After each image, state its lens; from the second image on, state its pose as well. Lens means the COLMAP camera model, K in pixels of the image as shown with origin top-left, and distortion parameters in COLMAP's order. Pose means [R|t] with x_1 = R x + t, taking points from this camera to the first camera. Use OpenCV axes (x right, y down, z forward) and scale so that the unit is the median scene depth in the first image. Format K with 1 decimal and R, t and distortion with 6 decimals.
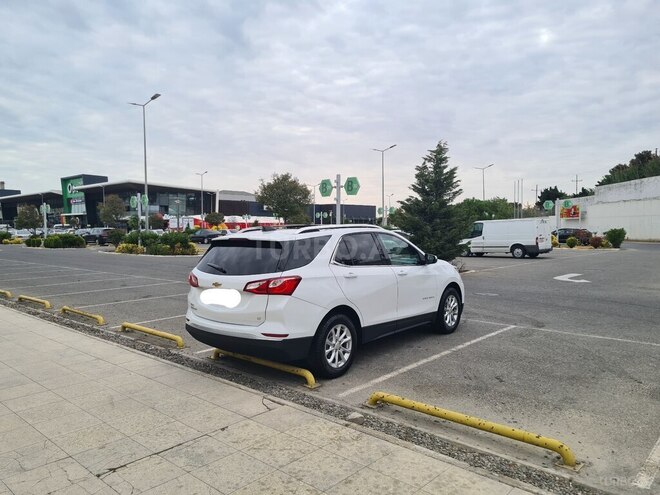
lens RADIAL K [[494.9, 0, 327.7], [0, 494.9, 239.6], [0, 0, 1]] dist [0.068481, -0.067684]
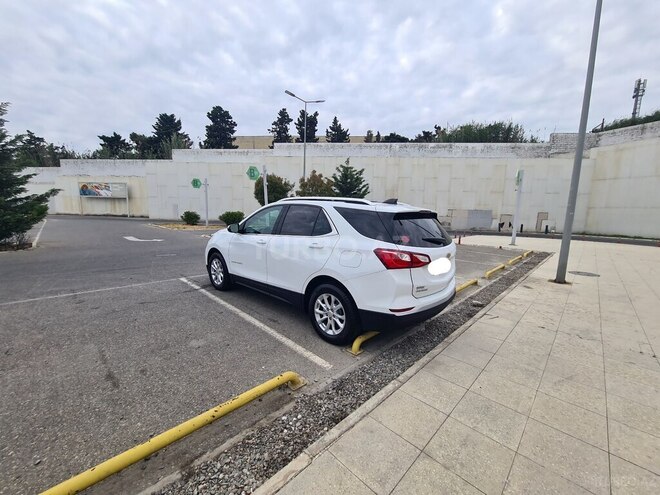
lens RADIAL K [[269.5, 0, 330.0], [0, 269.5, 247.5], [0, 0, 1]] dist [-0.003003, 0.000272]
pose [[0.036043, -0.127953, 0.991125, -0.661258], [-0.001056, 0.991764, 0.128074, 0.001314], [-0.999350, -0.005663, 0.035611, 1.023476]]
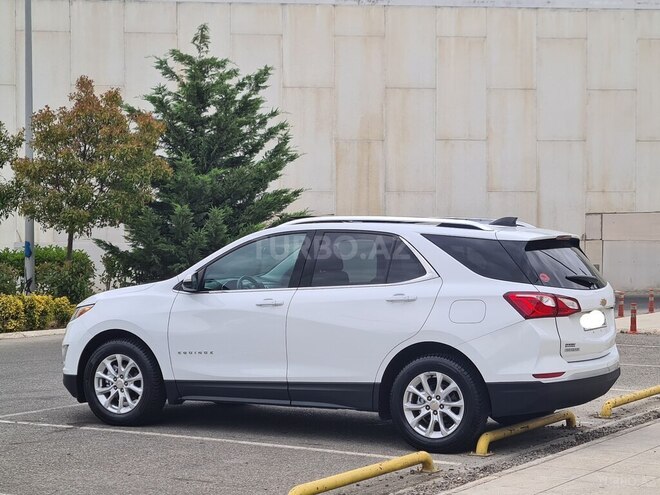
lens RADIAL K [[1482.1, 0, 333.7], [0, 1482.1, 263.6], [0, 0, 1]] dist [0.069138, 0.729353]
pose [[-0.206649, -0.017056, 0.978266, -1.798045], [0.030022, 0.999267, 0.023764, -0.019071], [-0.977954, 0.034280, -0.205985, 1.487769]]
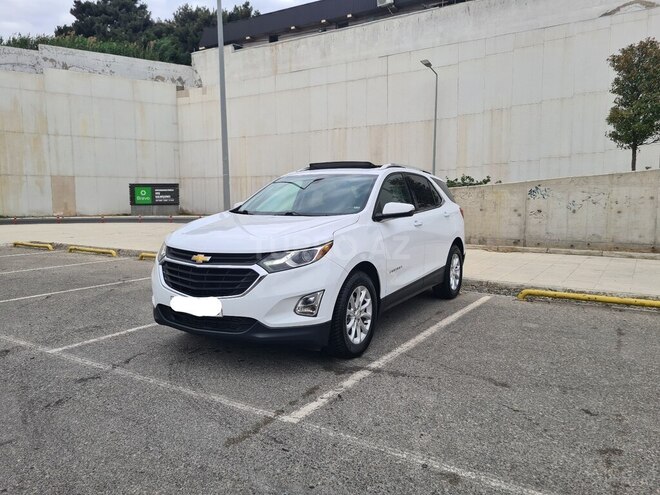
lens RADIAL K [[494.9, 0, 327.7], [0, 494.9, 239.6], [0, 0, 1]] dist [0.068481, -0.067684]
pose [[-0.985282, 0.024195, -0.169213, 0.225514], [0.004131, 0.993013, 0.117933, -0.003876], [0.170885, 0.115498, -0.978498, 1.979450]]
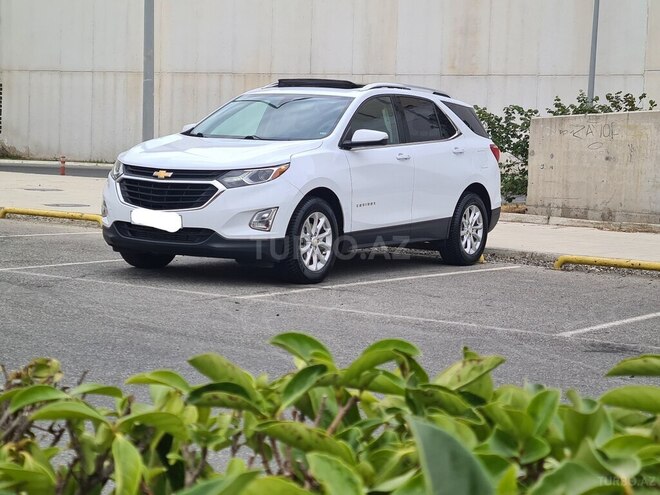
lens RADIAL K [[1482.1, 0, 333.7], [0, 1482.1, 263.6], [0, 0, 1]] dist [0.069138, 0.729353]
pose [[-0.990042, -0.014304, -0.140042, 0.319565], [-0.031648, 0.991974, 0.122415, -0.034637], [0.137167, 0.125628, -0.982549, 3.218393]]
